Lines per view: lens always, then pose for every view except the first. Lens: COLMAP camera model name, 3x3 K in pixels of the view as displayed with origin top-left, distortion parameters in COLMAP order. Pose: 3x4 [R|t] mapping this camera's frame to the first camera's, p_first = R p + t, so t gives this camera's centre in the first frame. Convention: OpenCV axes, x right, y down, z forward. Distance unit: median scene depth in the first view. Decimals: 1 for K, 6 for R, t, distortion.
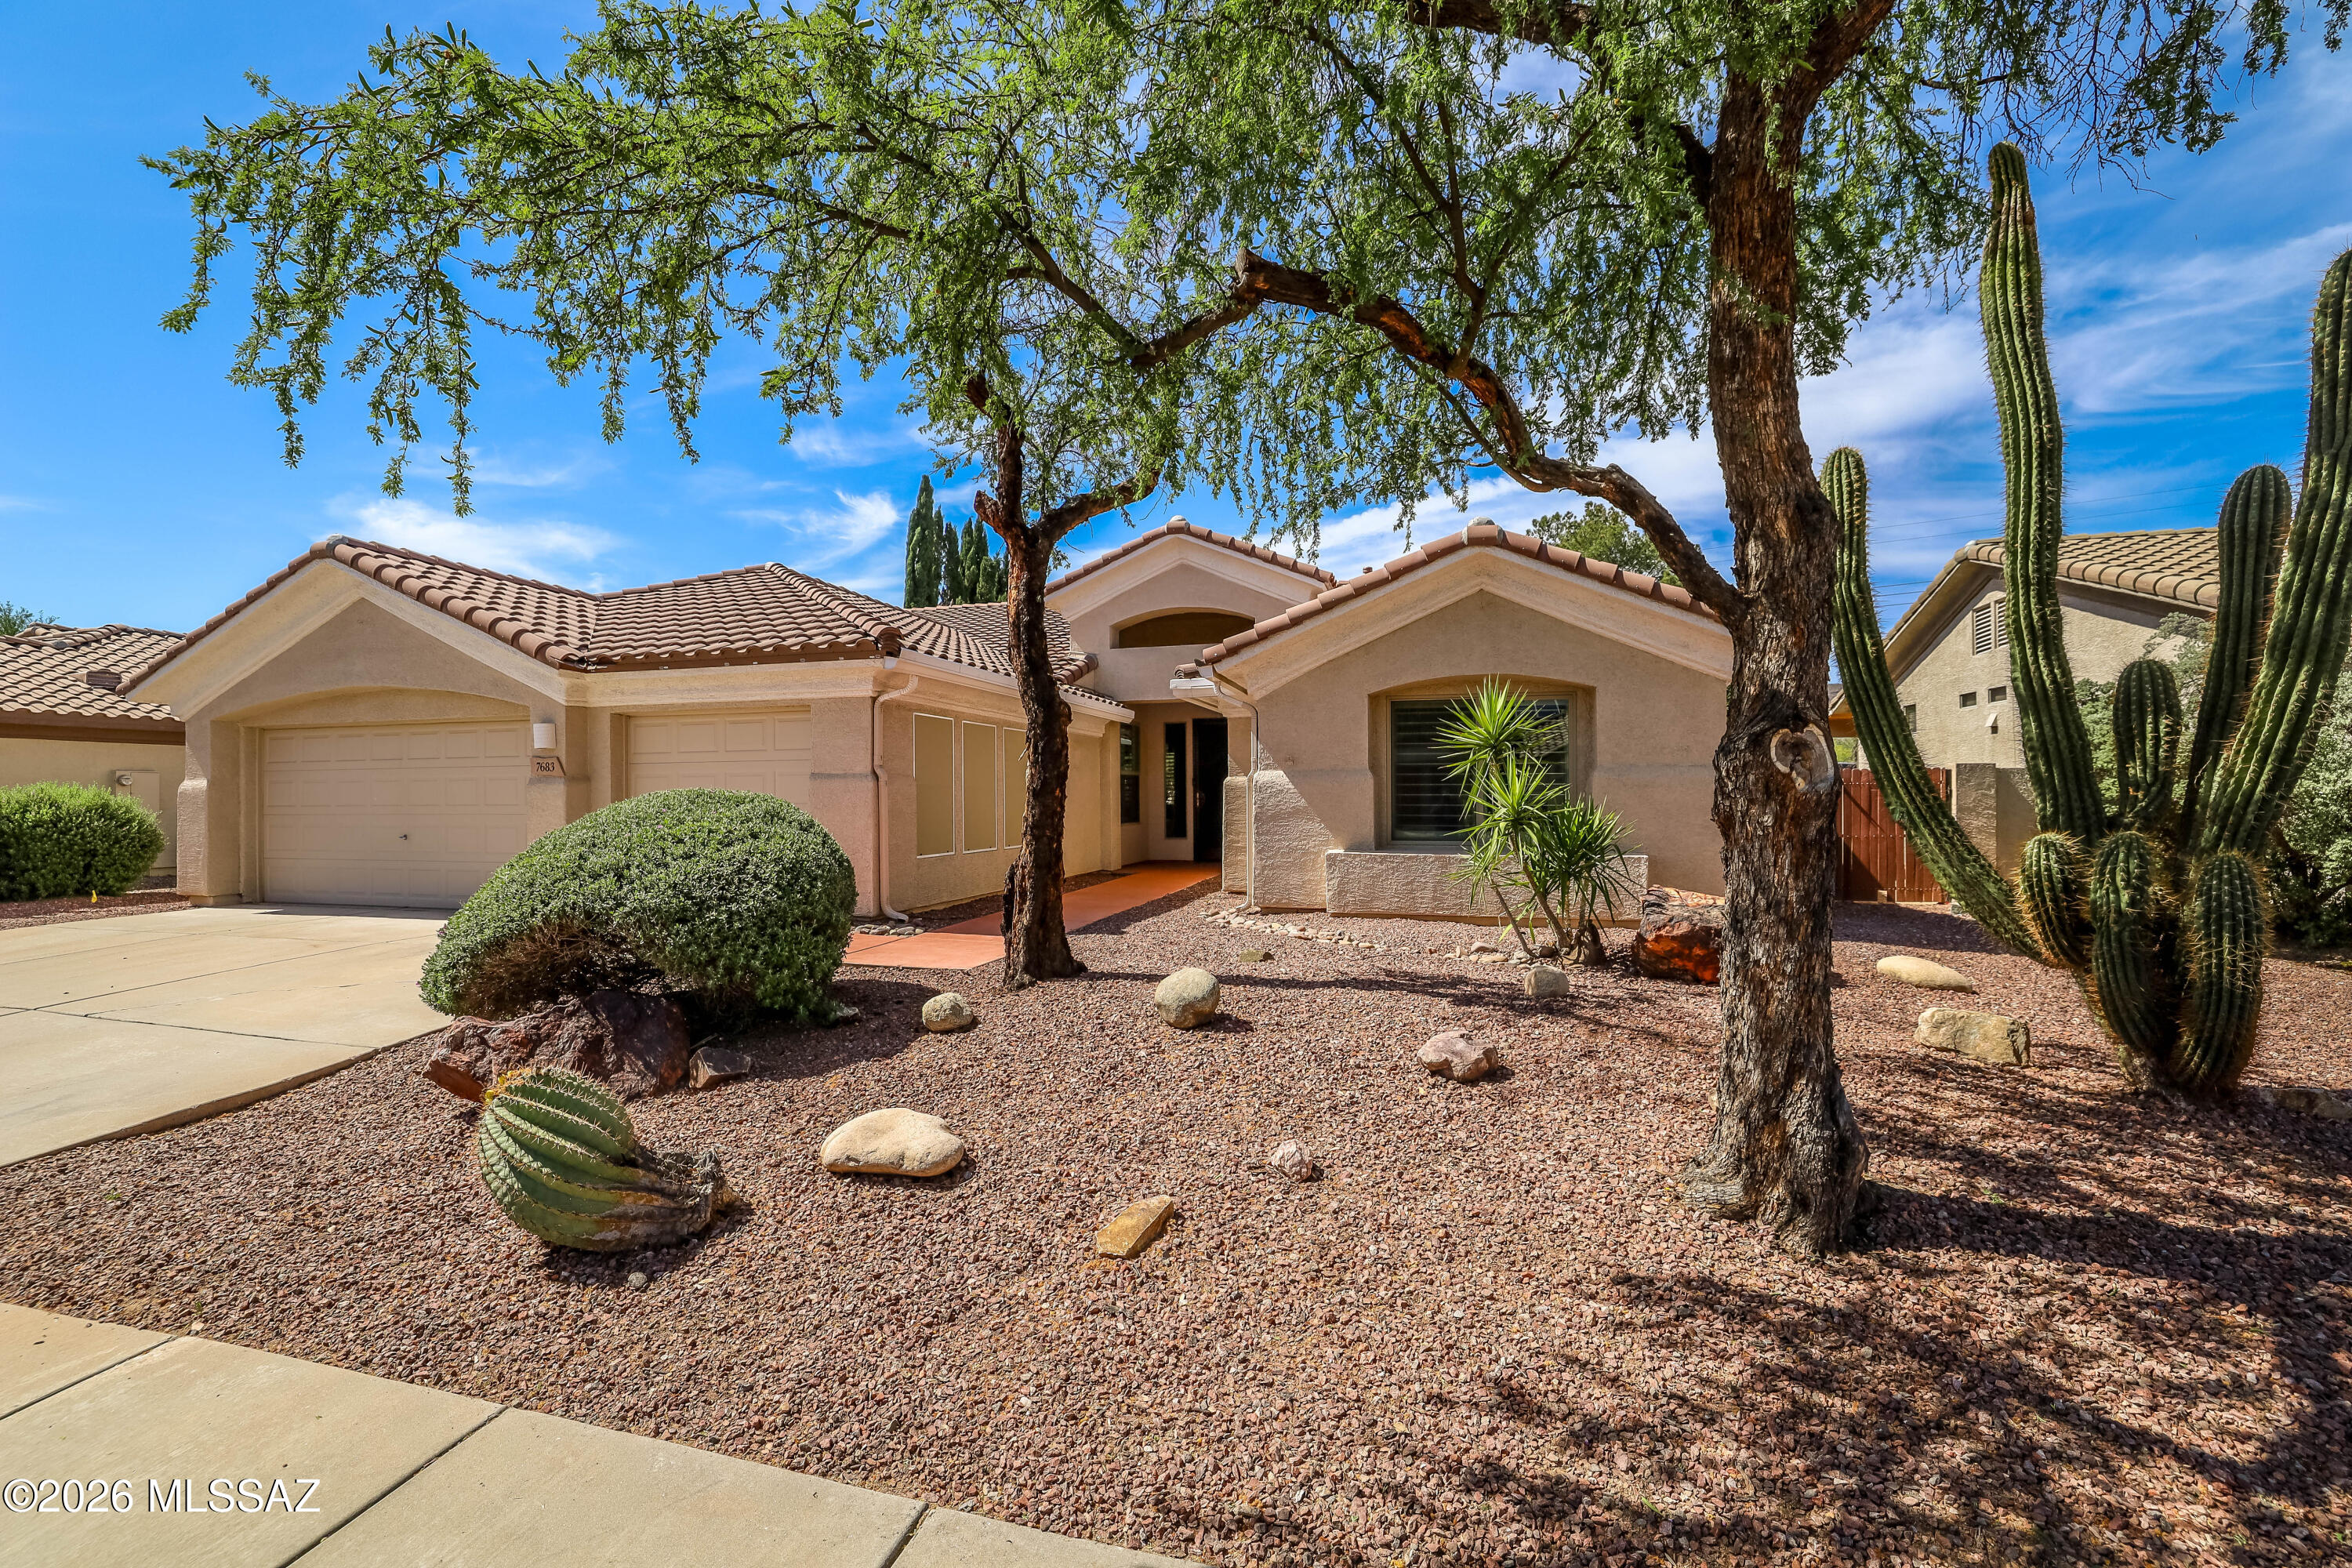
lens RADIAL K [[1008.0, 0, 1161.1], [0, 1008.0, 783.6], [0, 0, 1]] dist [-0.026872, 0.000432]
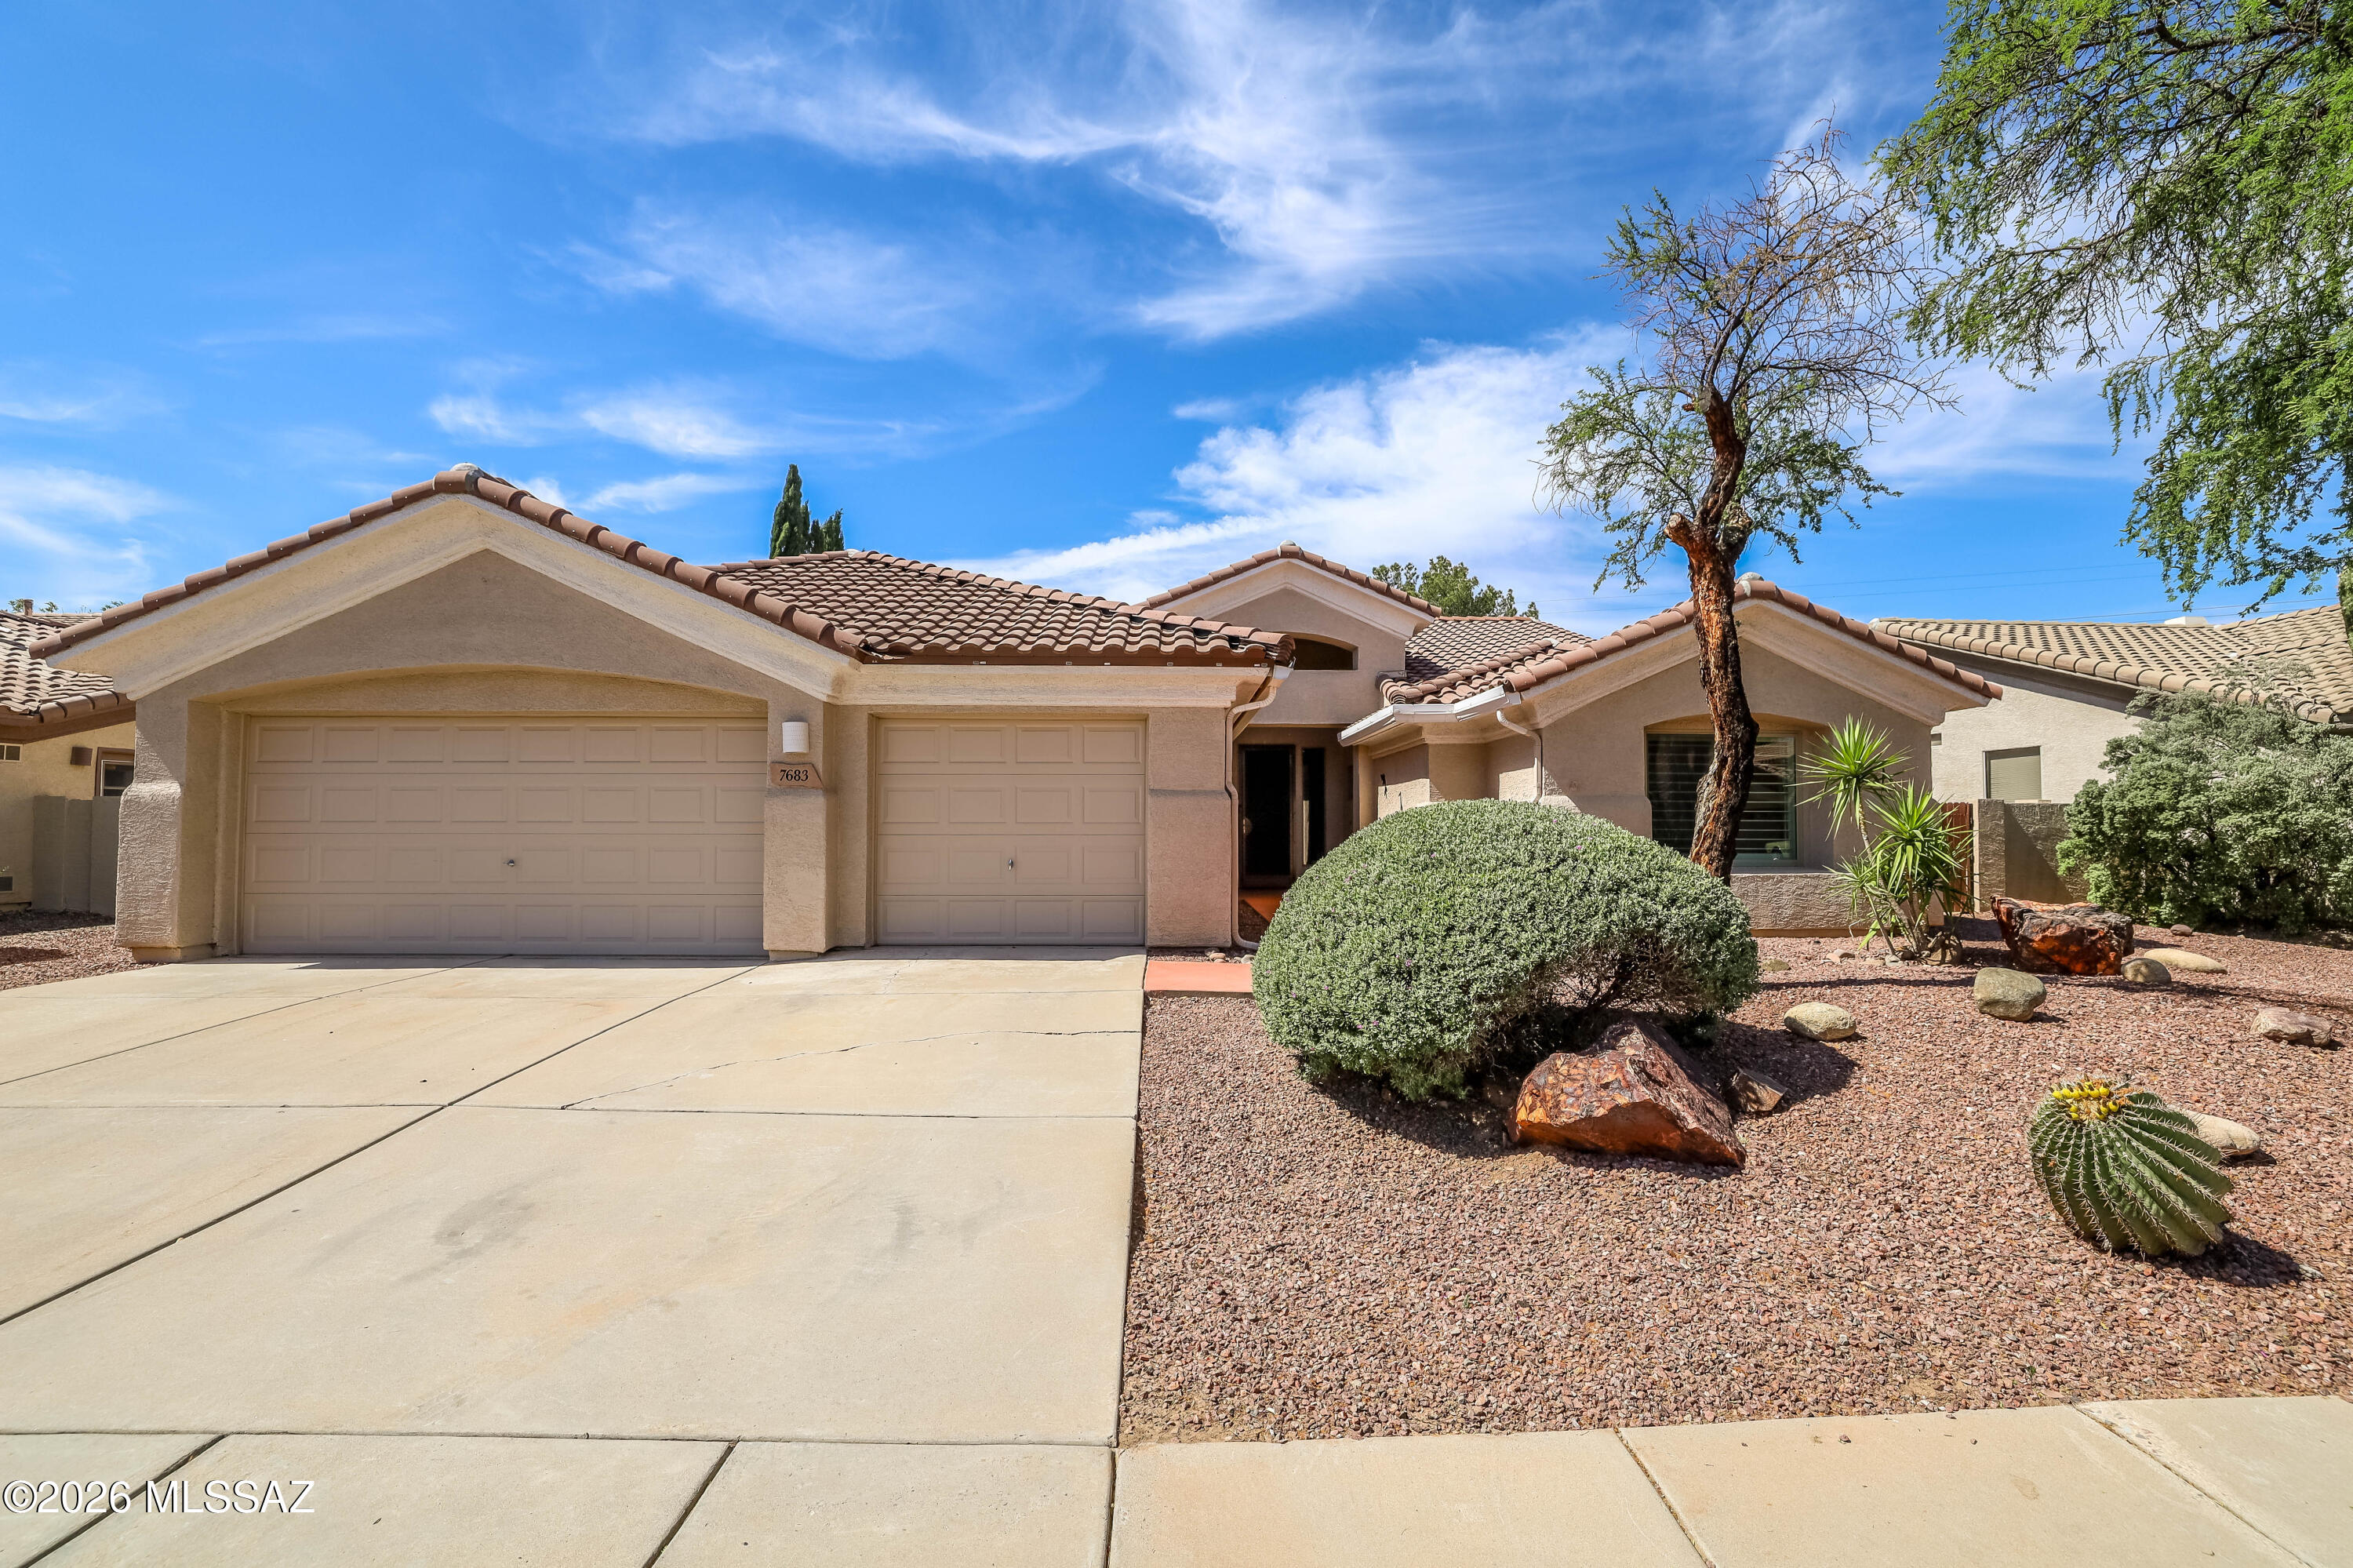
lens RADIAL K [[1008.5, 0, 1161.6], [0, 1008.5, 783.6], [0, 0, 1]] dist [-0.026872, 0.000432]
pose [[0.954020, 0.019042, 0.299138, -0.506916], [-0.011222, 0.999549, -0.027837, 0.008162], [-0.299534, 0.023200, 0.953804, 0.109630]]
